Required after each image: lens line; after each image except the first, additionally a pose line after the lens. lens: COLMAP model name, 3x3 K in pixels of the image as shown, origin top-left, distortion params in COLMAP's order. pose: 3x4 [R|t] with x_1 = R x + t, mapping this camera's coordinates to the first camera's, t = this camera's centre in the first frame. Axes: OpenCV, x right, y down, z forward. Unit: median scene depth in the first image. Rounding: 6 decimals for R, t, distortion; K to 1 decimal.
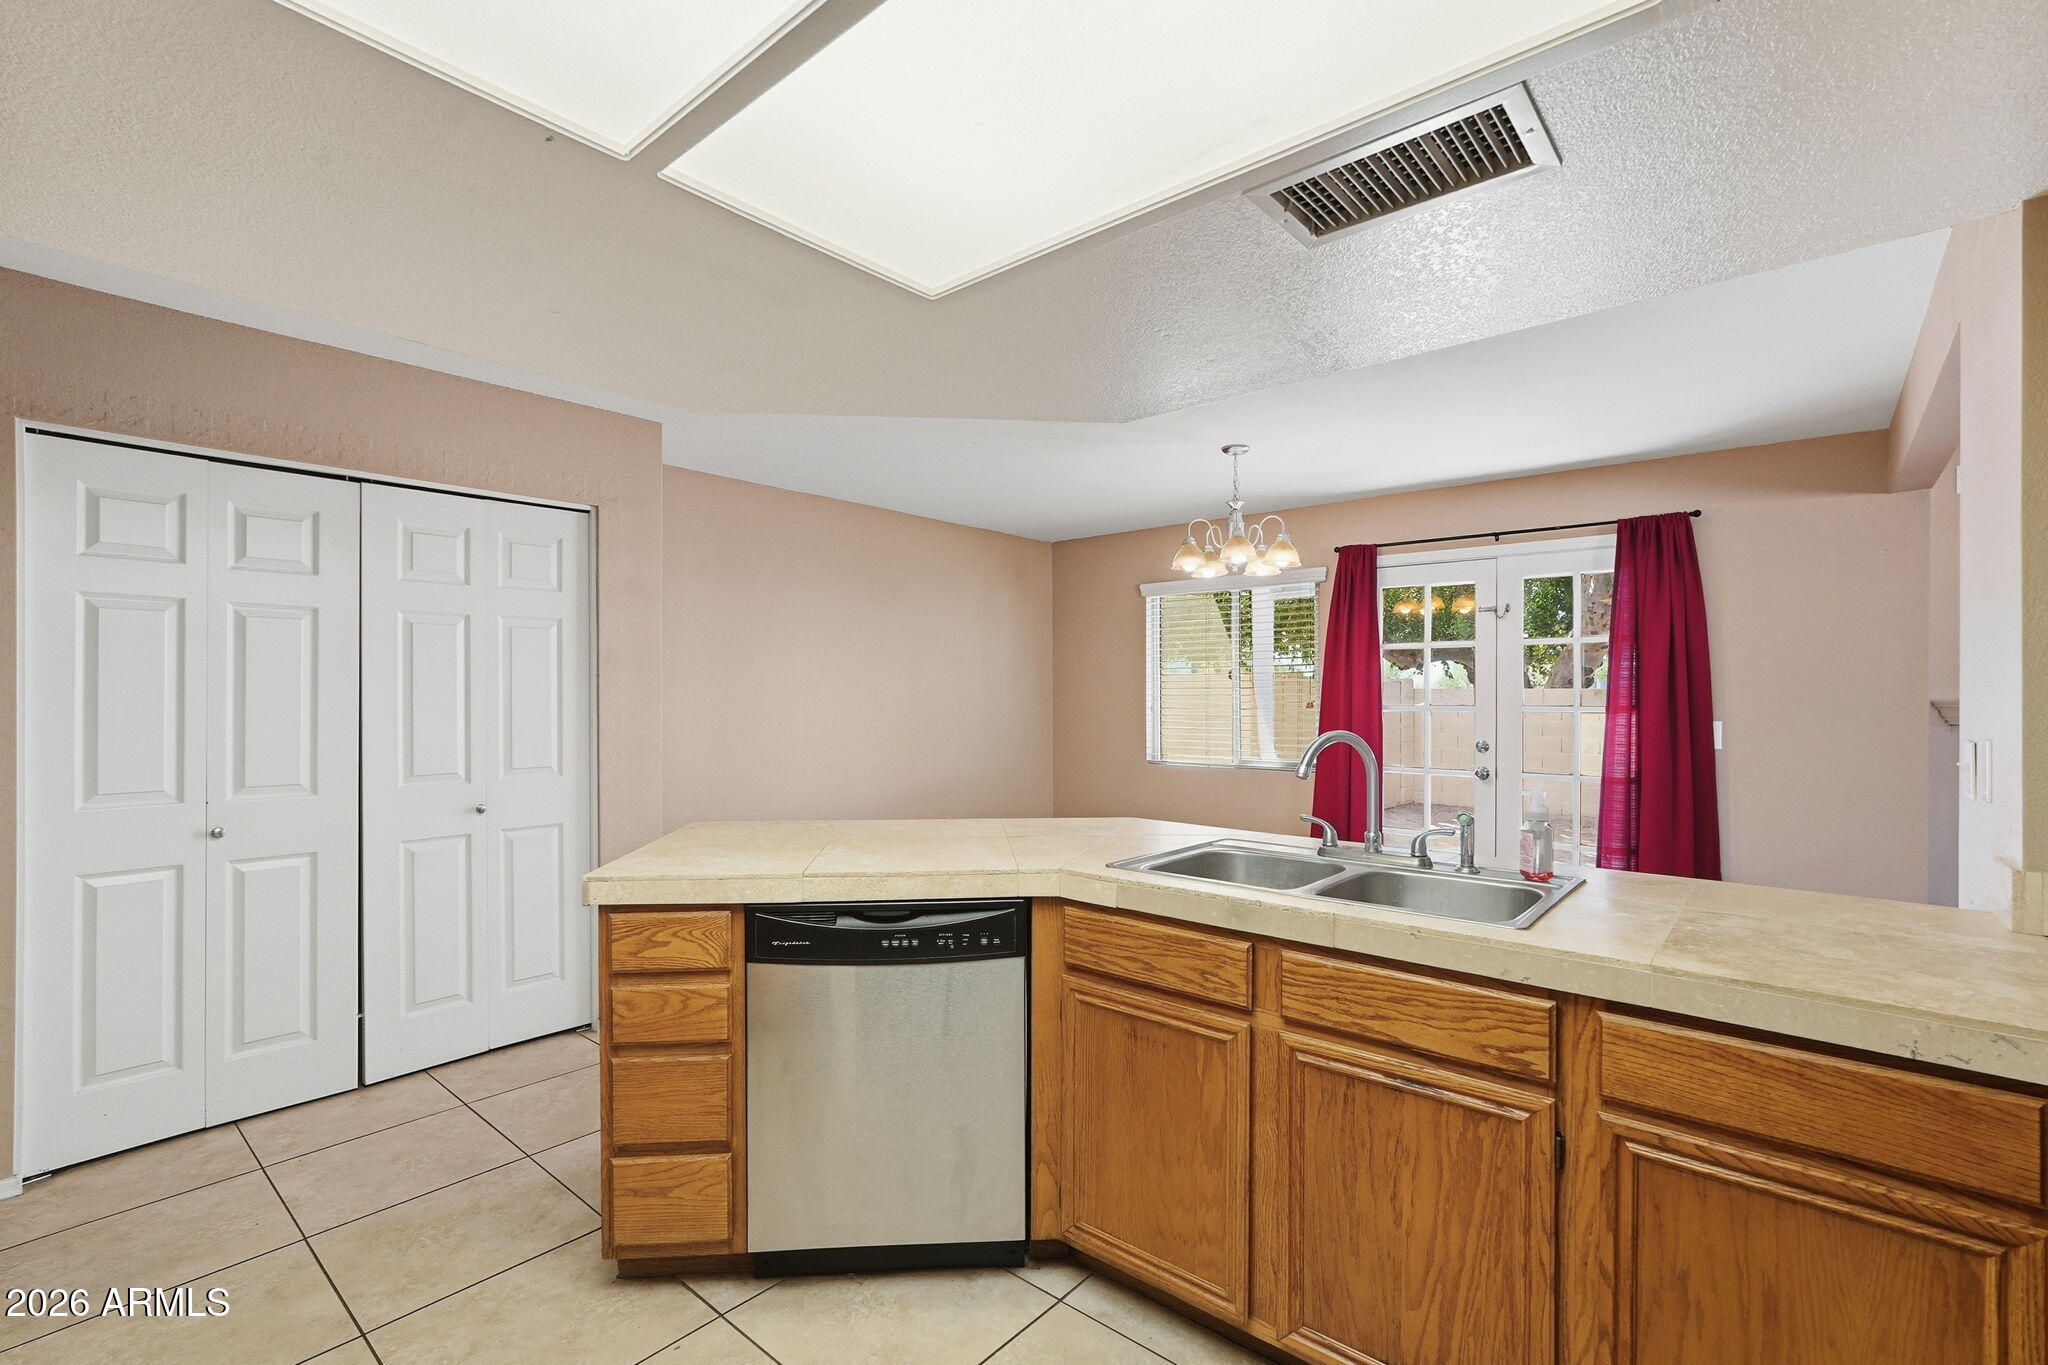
lens RADIAL K [[911.4, 0, 1030.4], [0, 911.4, 690.1], [0, 0, 1]] dist [-0.005270, 0.000396]
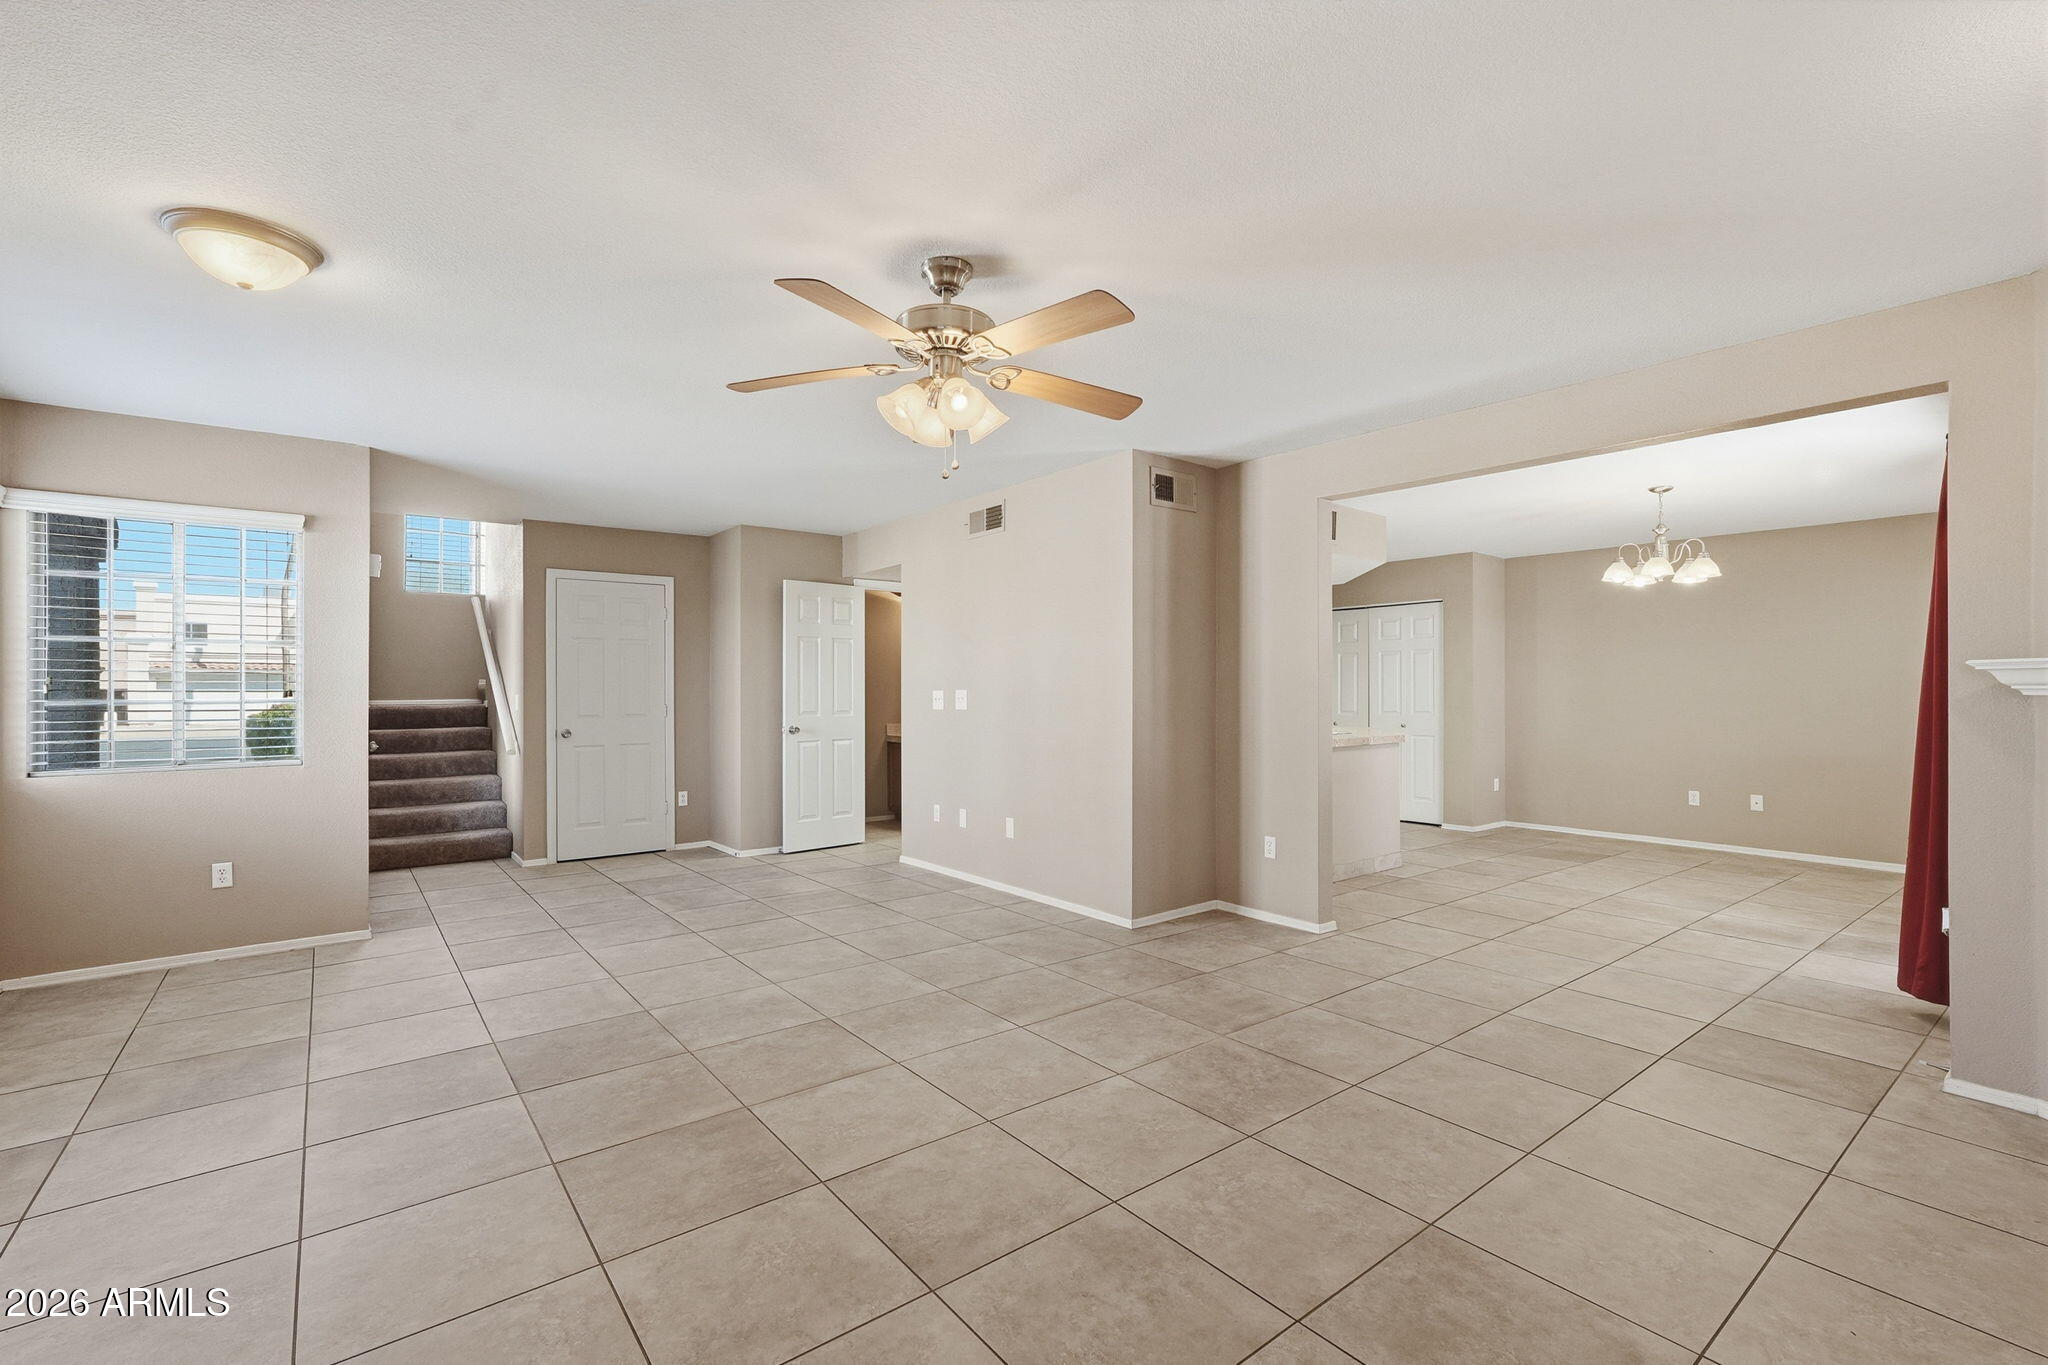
lens RADIAL K [[911.4, 0, 1030.4], [0, 911.4, 690.1], [0, 0, 1]] dist [-0.005270, 0.000396]
pose [[-0.184483, 0.001628, -0.982834, 1.634107], [0.004005, 0.999992, 0.000905, 0.020098], [0.982828, -0.003769, -0.184488, 0.343565]]
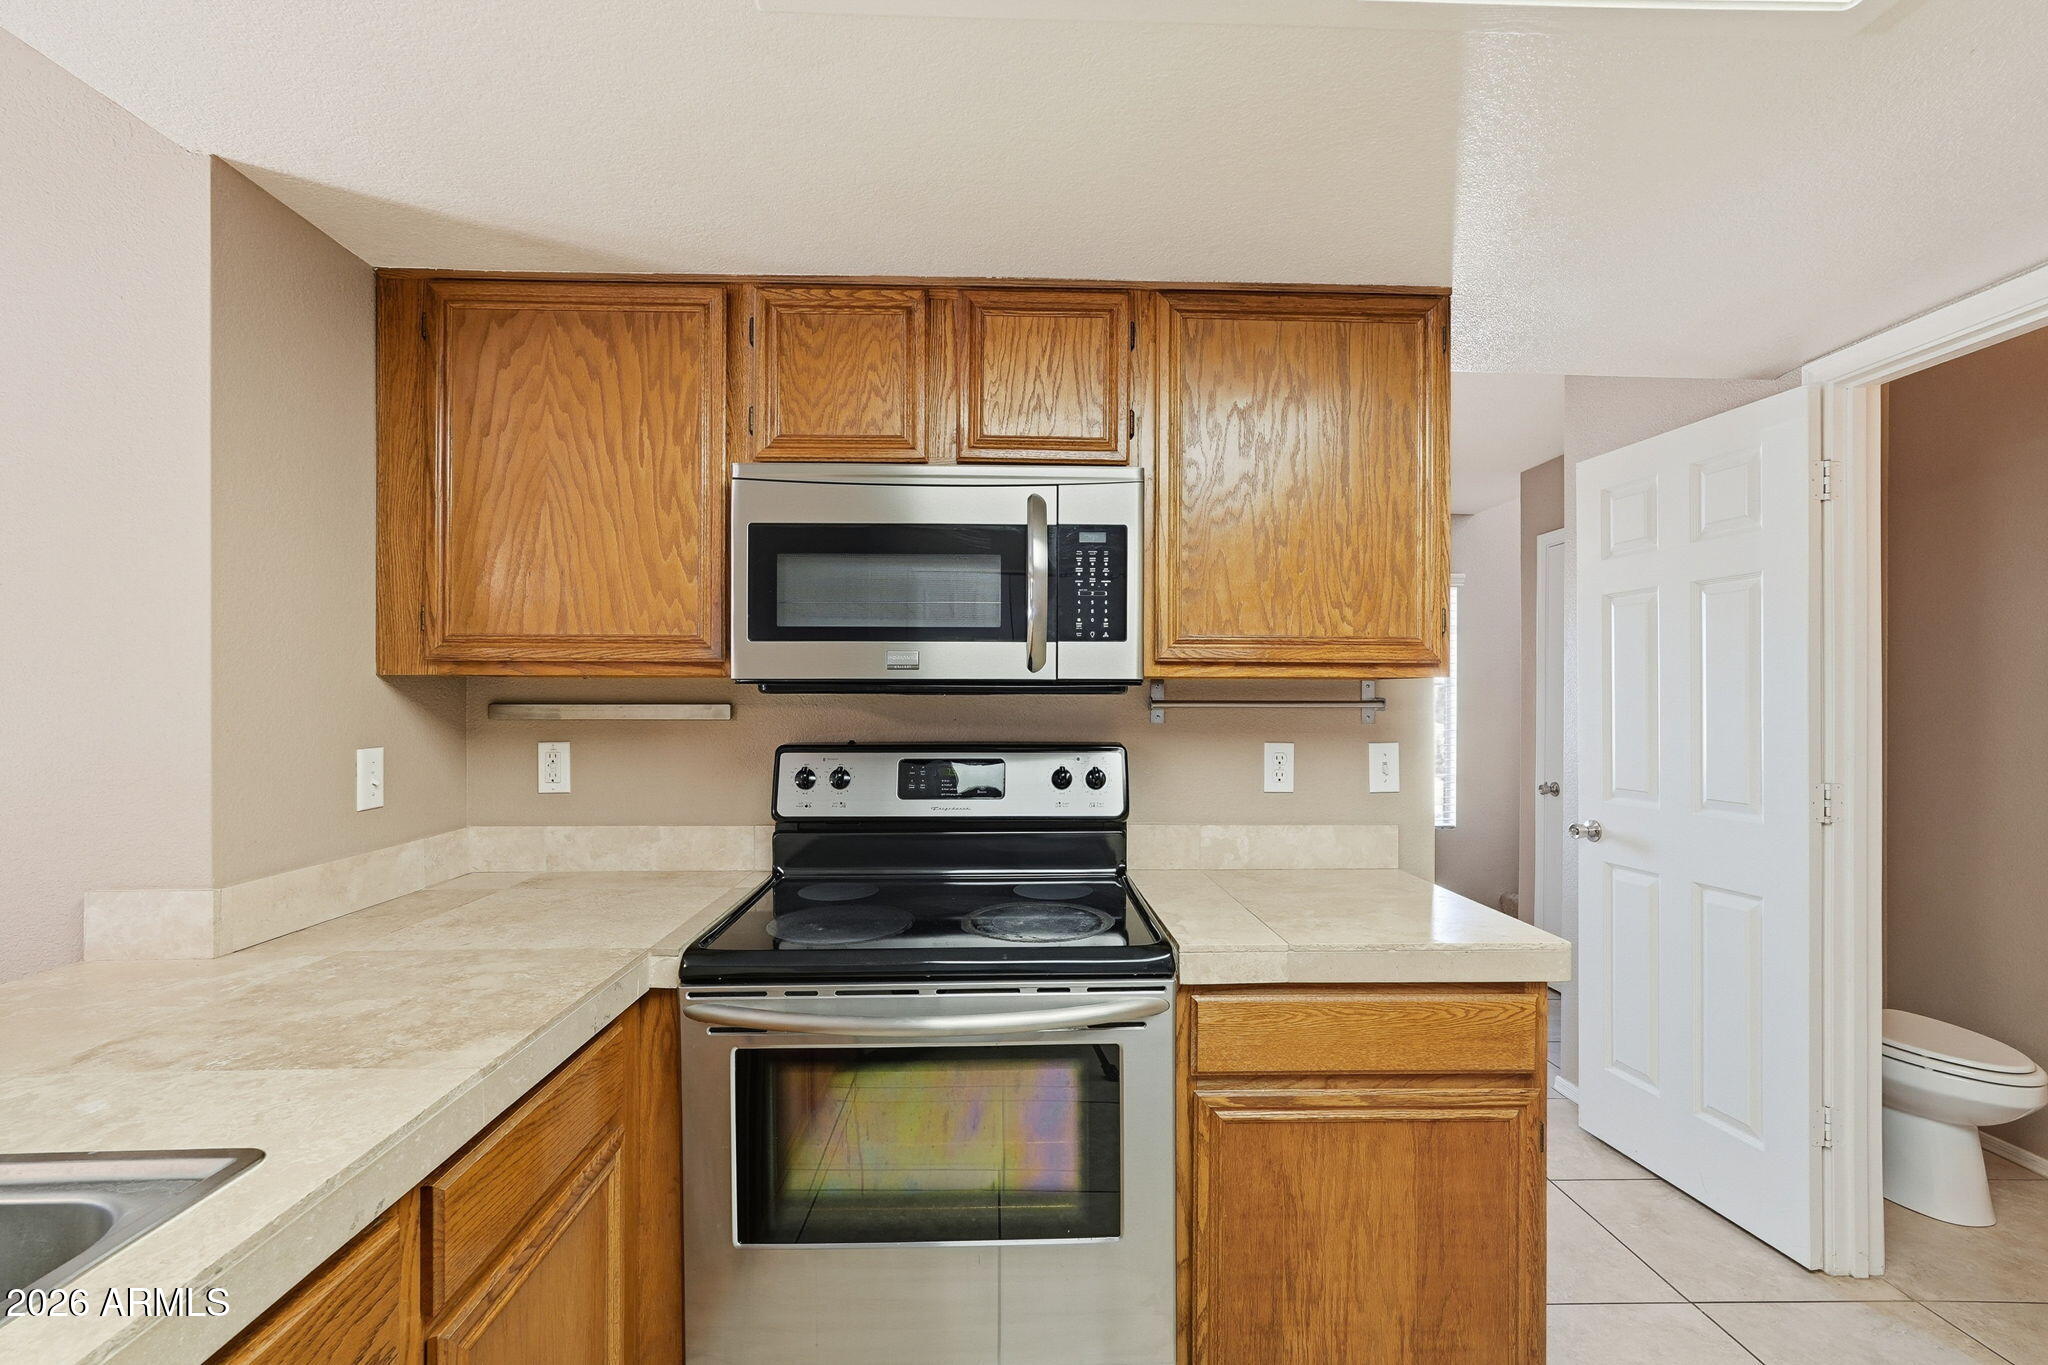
lens RADIAL K [[911.4, 0, 1030.4], [0, 911.4, 690.1], [0, 0, 1]] dist [-0.005270, 0.000396]
pose [[-0.674147, 0.001389, 0.738596, -0.046134], [-0.003603, 0.999980, -0.005170, 0.000972], [-0.738589, -0.006147, -0.674128, 0.370187]]
